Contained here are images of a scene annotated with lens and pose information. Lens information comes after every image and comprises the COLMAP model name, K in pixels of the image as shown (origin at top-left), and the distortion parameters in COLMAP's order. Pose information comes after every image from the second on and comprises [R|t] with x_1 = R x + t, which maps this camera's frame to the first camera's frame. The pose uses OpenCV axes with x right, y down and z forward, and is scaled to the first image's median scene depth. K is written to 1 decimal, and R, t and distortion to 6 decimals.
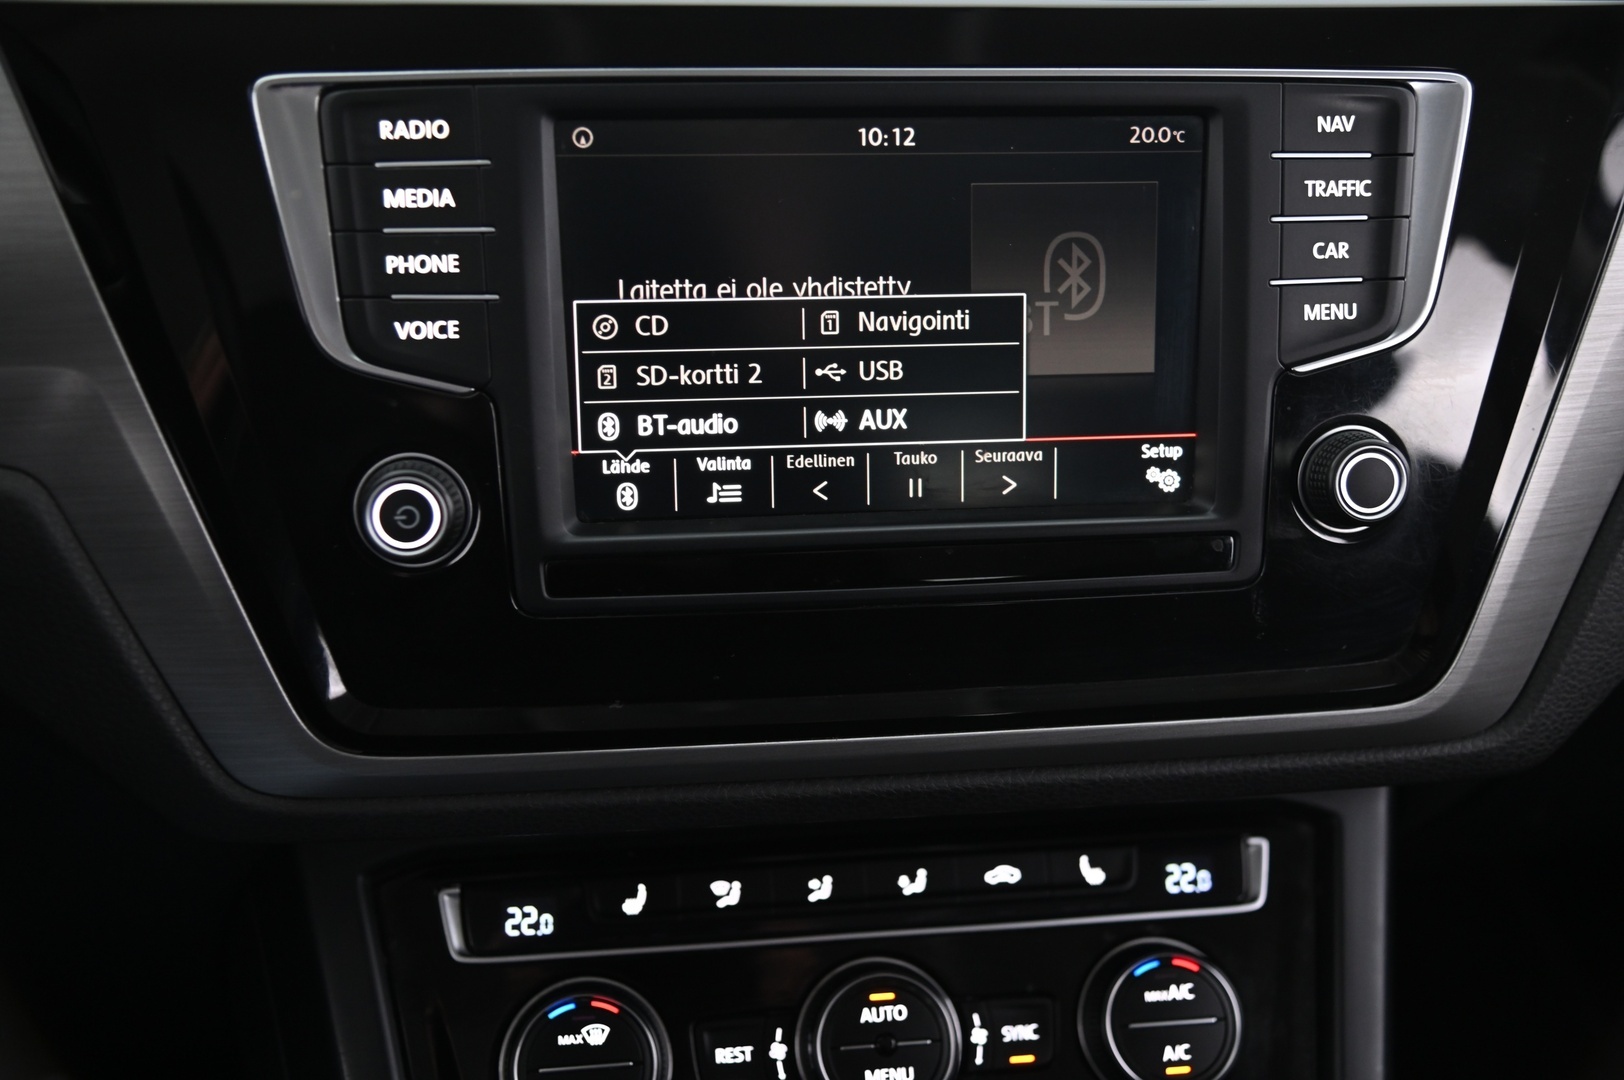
lens RADIAL K [[1761.5, 0, 815.7], [0, 1761.5, 556.8], [0, 0, 1]] dist [0.033488, 0.008337]
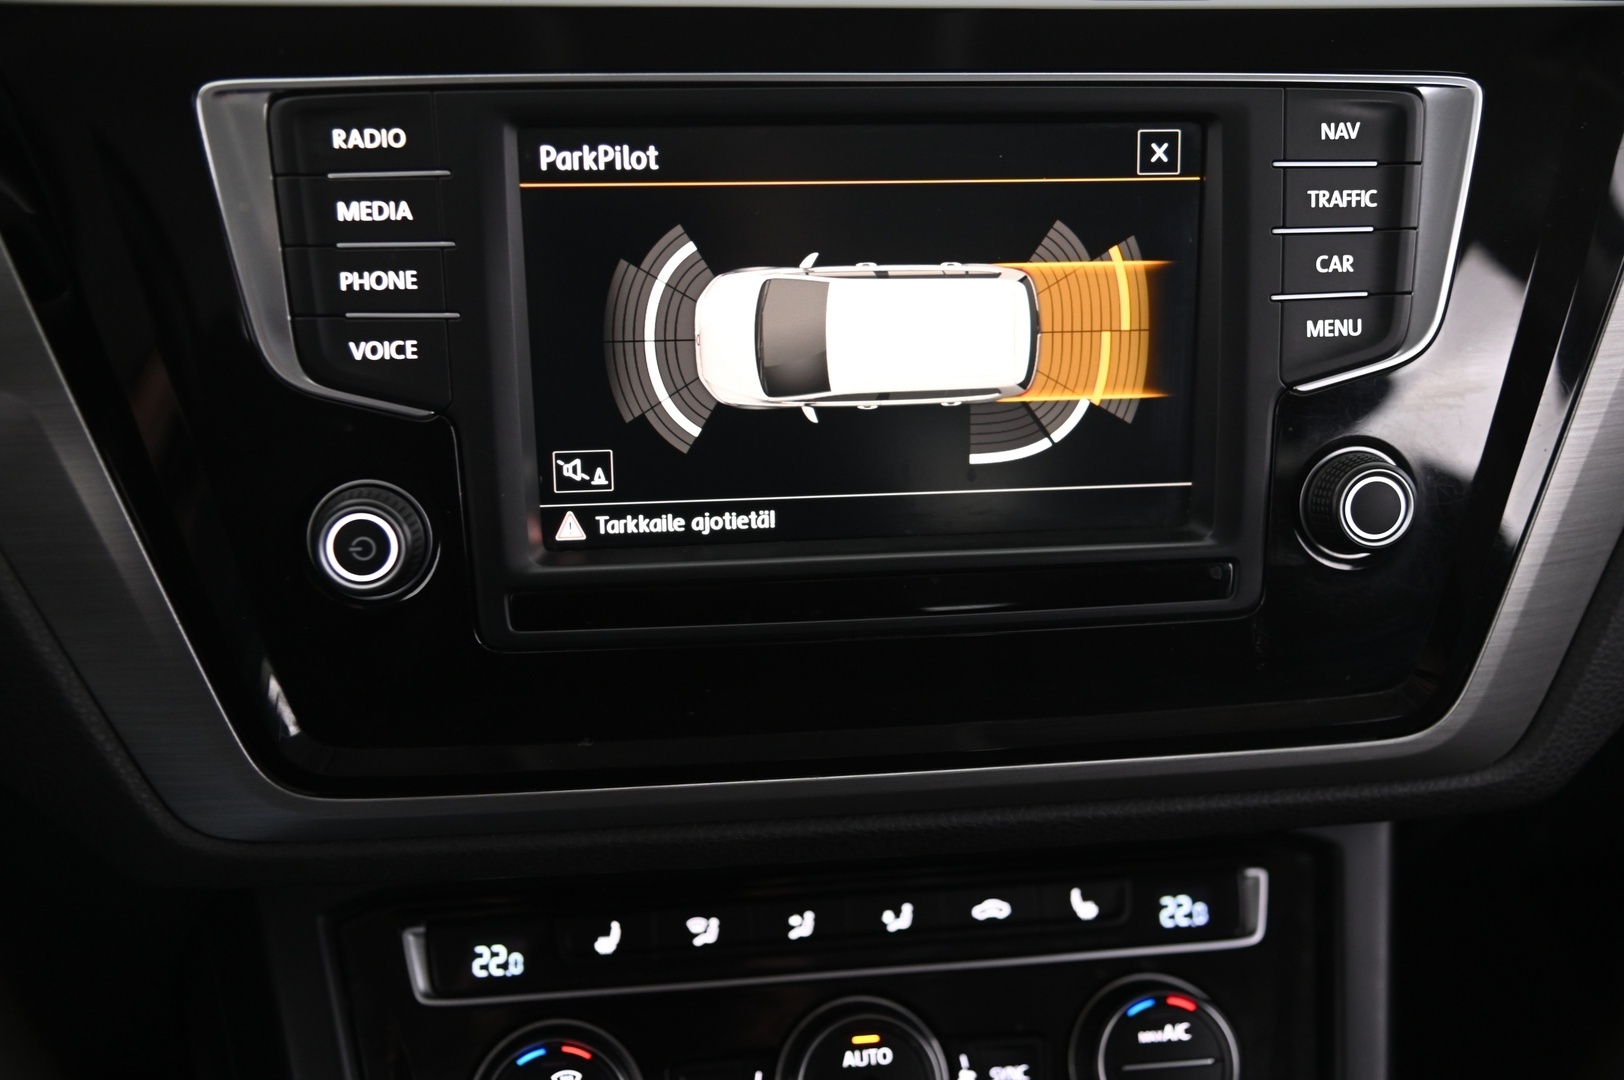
lens RADIAL K [[1761.5, 0, 815.7], [0, 1761.5, 556.8], [0, 0, 1]] dist [0.033488, 0.008337]
pose [[0.999976, -0.001509, 0.006775, 0.004602], [0.001446, 0.999955, 0.009389, -0.023967], [-0.006789, -0.009379, 0.999933, 0.045733]]
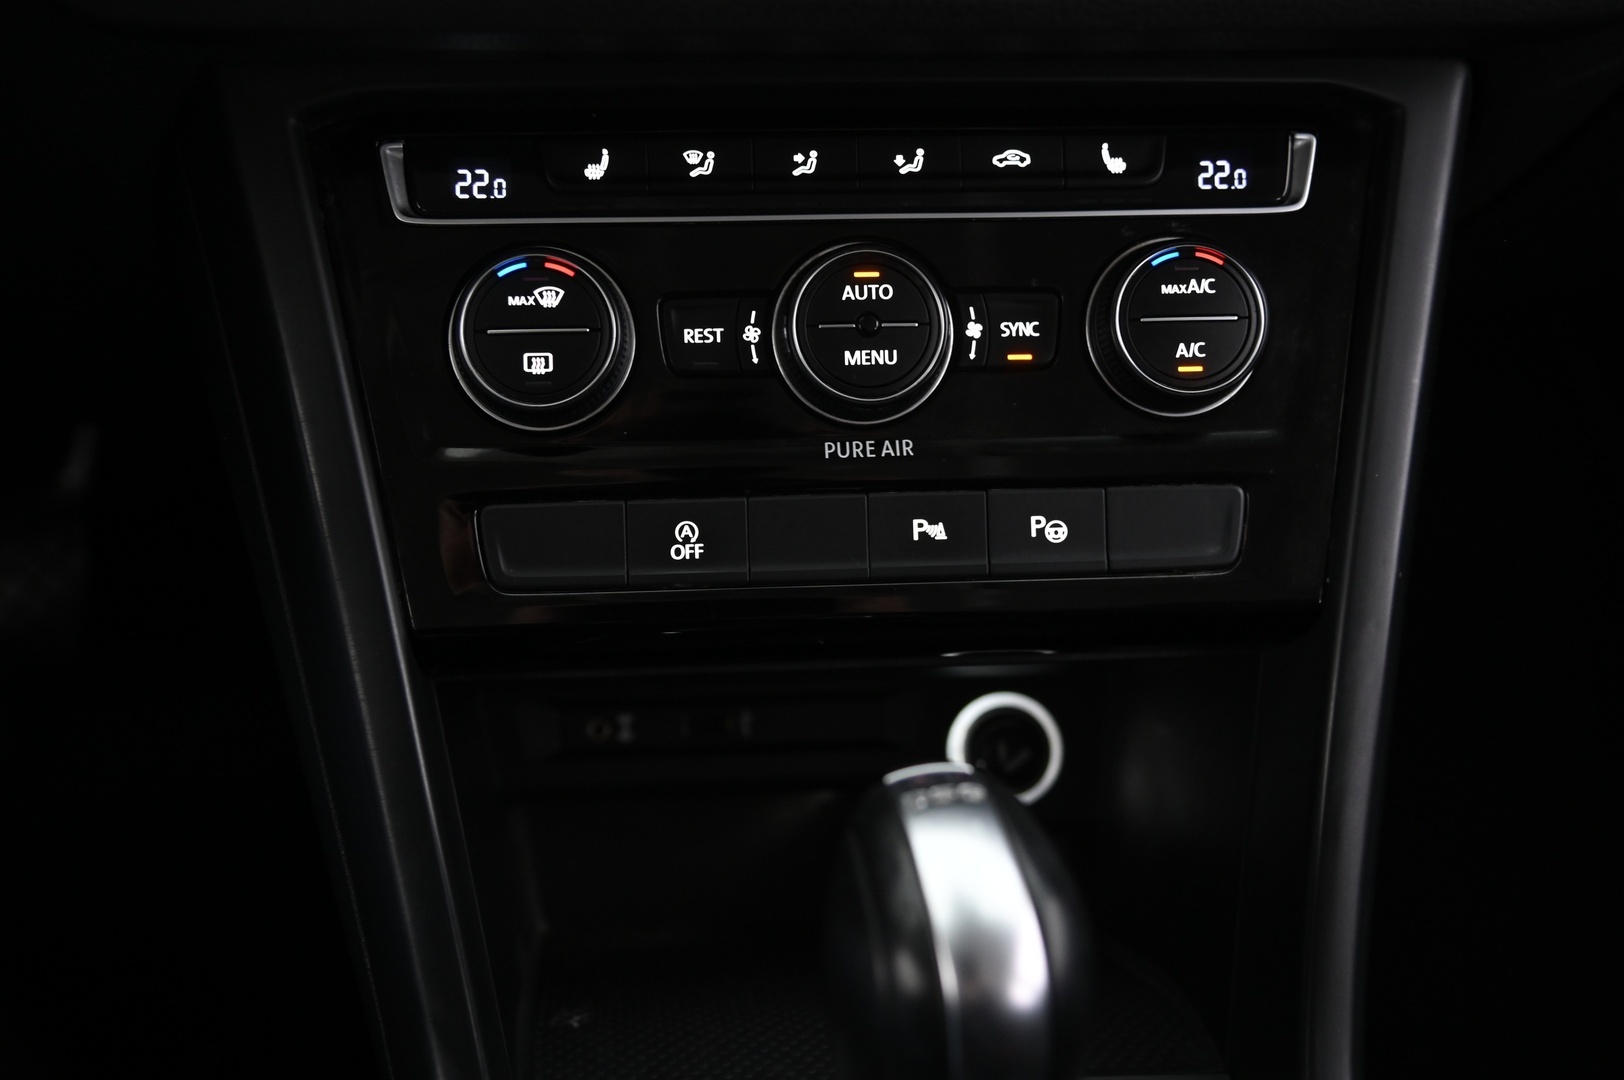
lens RADIAL K [[1761.5, 0, 815.7], [0, 1761.5, 556.8], [0, 0, 1]] dist [0.033488, 0.008337]
pose [[0.998524, 0.038265, -0.038532, 0.055691], [-0.029148, 0.976345, 0.214244, 0.213092], [0.045819, -0.212804, 0.976020, 0.094859]]
